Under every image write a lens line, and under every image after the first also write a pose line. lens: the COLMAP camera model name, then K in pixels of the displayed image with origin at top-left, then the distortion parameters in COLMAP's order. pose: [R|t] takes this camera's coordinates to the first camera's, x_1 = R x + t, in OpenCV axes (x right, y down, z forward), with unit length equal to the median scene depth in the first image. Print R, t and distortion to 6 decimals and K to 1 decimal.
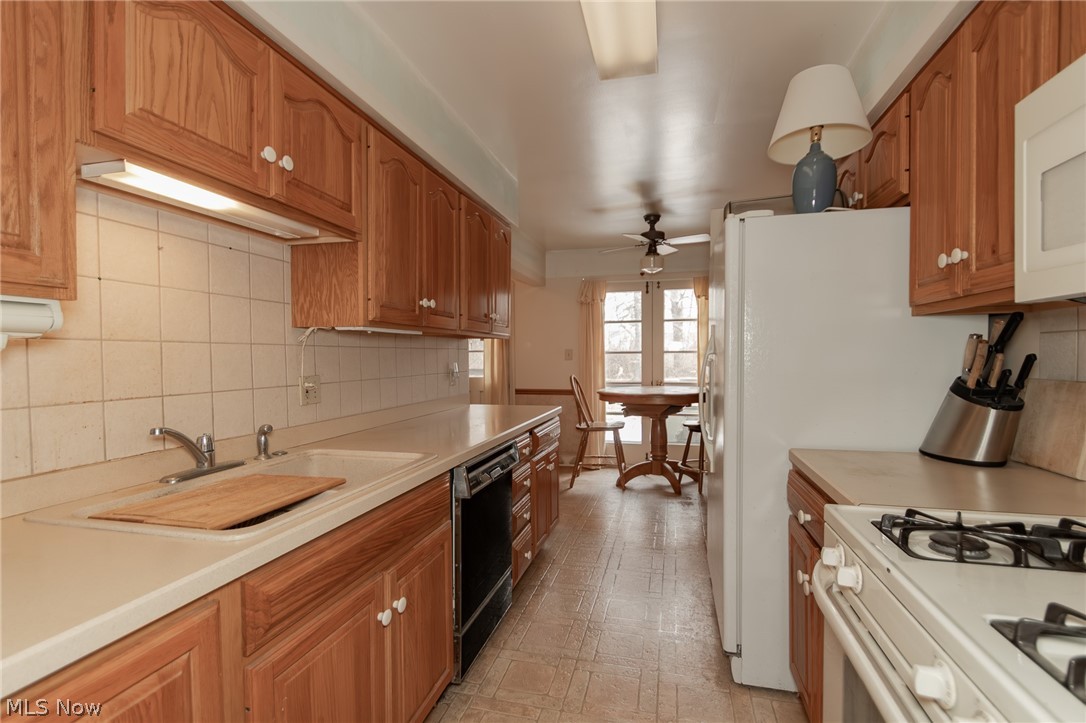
lens RADIAL K [[511.7, 0, 548.2], [0, 511.7, 373.1], [0, 0, 1]] dist [0.018968, -0.011567]
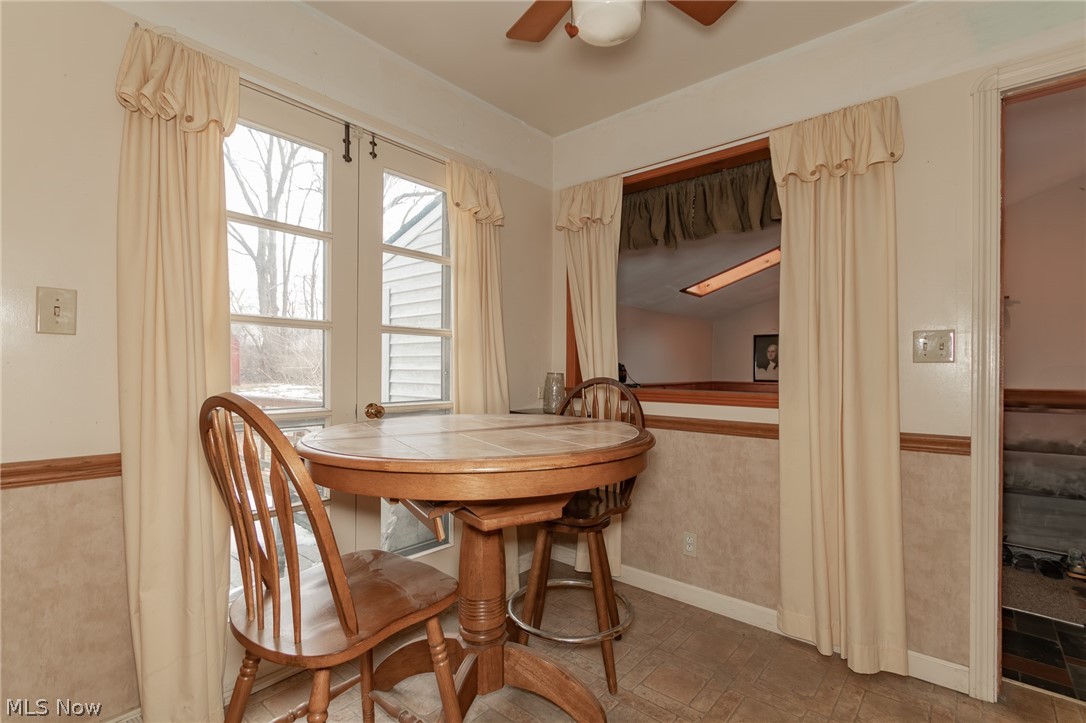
lens RADIAL K [[511.7, 0, 548.2], [0, 511.7, 373.1], [0, 0, 1]] dist [0.018968, -0.011567]
pose [[0.449334, 0.001081, 0.893363, -0.177251], [0.021528, 0.999696, -0.012038, -0.007151], [-0.893105, 0.024641, 0.449174, 2.098369]]
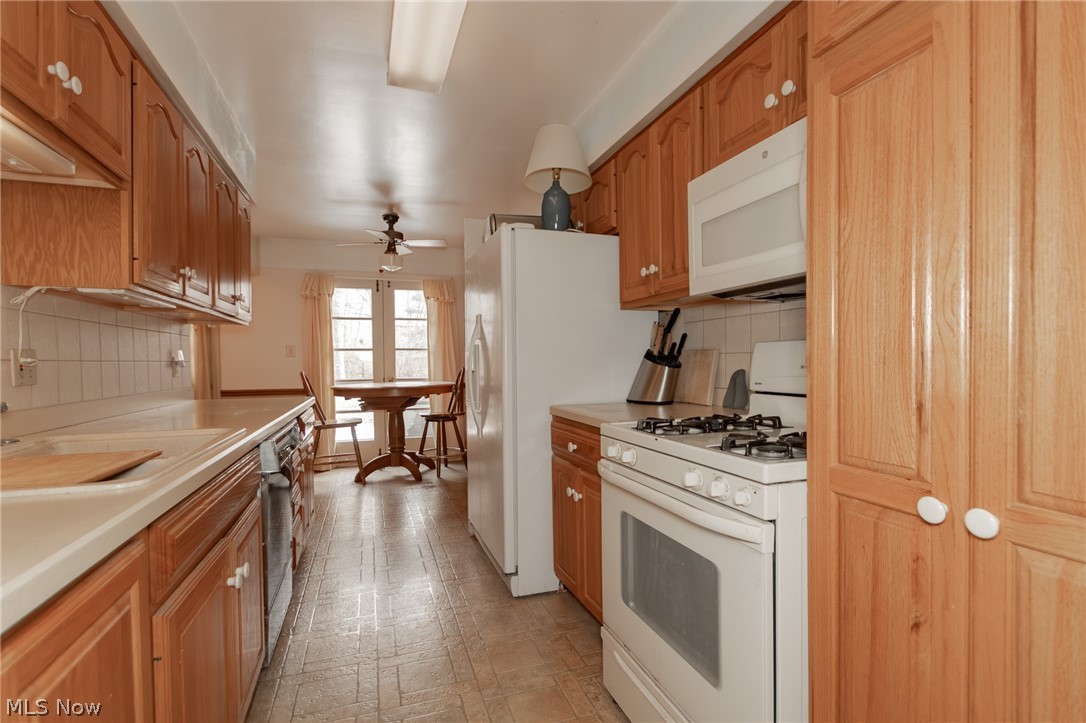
lens RADIAL K [[511.7, 0, 548.2], [0, 511.7, 373.1], [0, 0, 1]] dist [0.018968, -0.011567]
pose [[0.837444, -0.012178, 0.546387, -0.236379], [0.021563, 0.999709, -0.010768, 0.070657], [-0.546098, 0.020800, 0.837463, -0.099197]]
